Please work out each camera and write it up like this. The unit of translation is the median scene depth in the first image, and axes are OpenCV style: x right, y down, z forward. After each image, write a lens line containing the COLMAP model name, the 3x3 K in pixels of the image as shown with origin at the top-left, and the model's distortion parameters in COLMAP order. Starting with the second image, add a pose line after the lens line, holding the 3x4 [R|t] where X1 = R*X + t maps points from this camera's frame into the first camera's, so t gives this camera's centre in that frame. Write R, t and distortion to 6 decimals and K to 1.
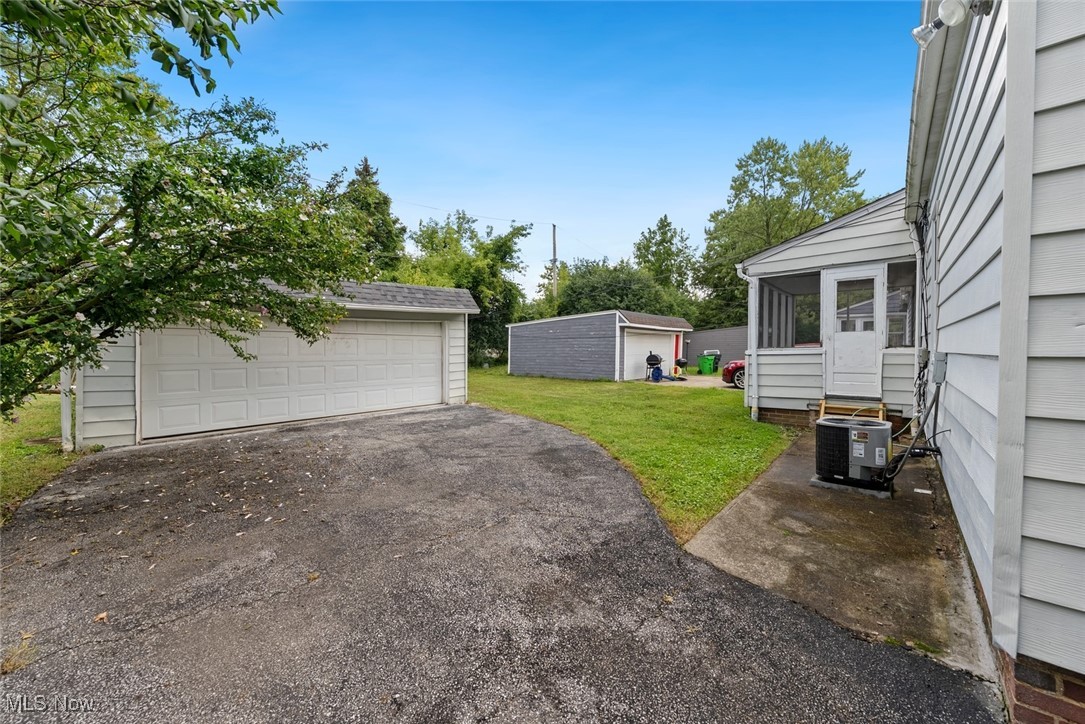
lens RADIAL K [[406.1, 0, 542.5], [0, 406.1, 362.0], [0, 0, 1]] dist [0.000400, 0.000008]
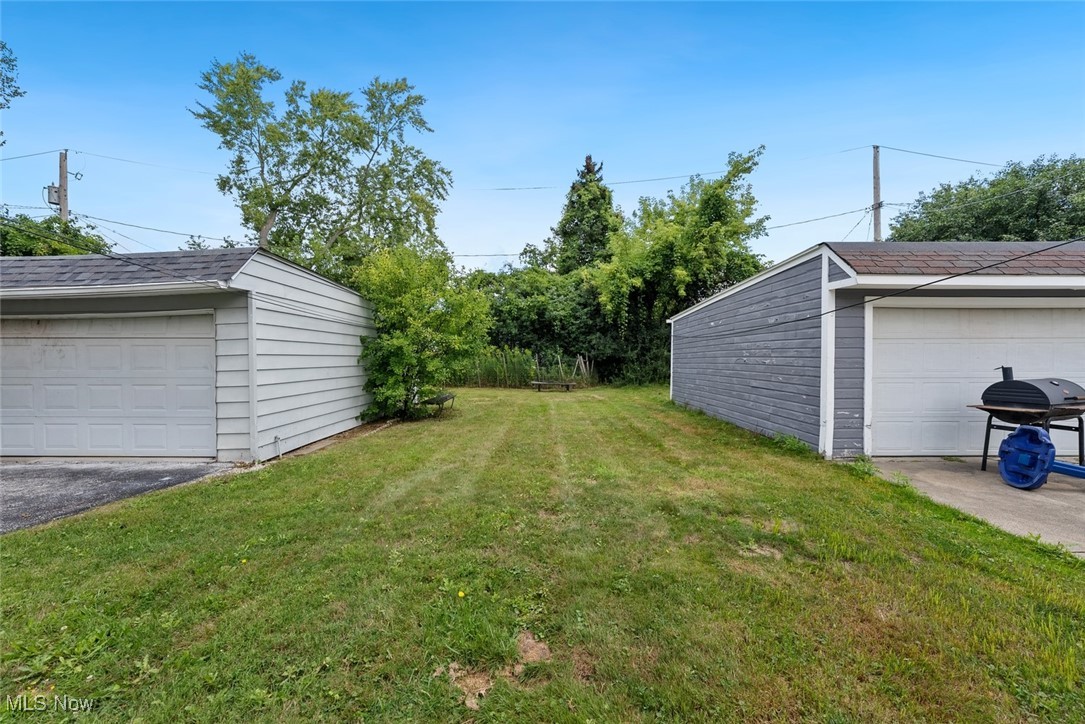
lens RADIAL K [[377.0, 0, 545.2], [0, 377.0, 356.0], [0, 0, 1]] dist [-0.004968, 0.001283]
pose [[0.647151, -0.005891, -0.762339, 0.259525], [-0.022832, 0.999372, -0.027104, -0.020315], [0.762019, 0.034946, 0.646610, 0.594644]]
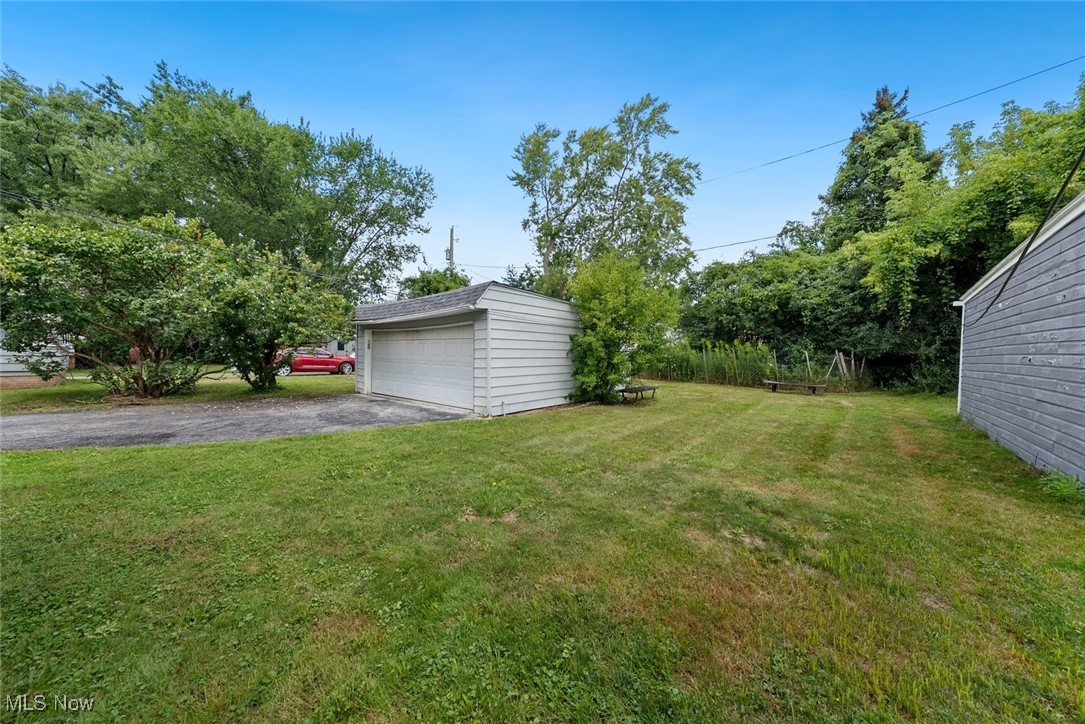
lens RADIAL K [[377.0, 0, 545.2], [0, 377.0, 356.0], [0, 0, 1]] dist [-0.004968, 0.001283]
pose [[0.005398, 0.008267, -0.999951, 0.357430], [-0.042727, 0.999055, 0.008029, -0.021453], [0.999072, 0.042682, 0.005746, 0.675962]]
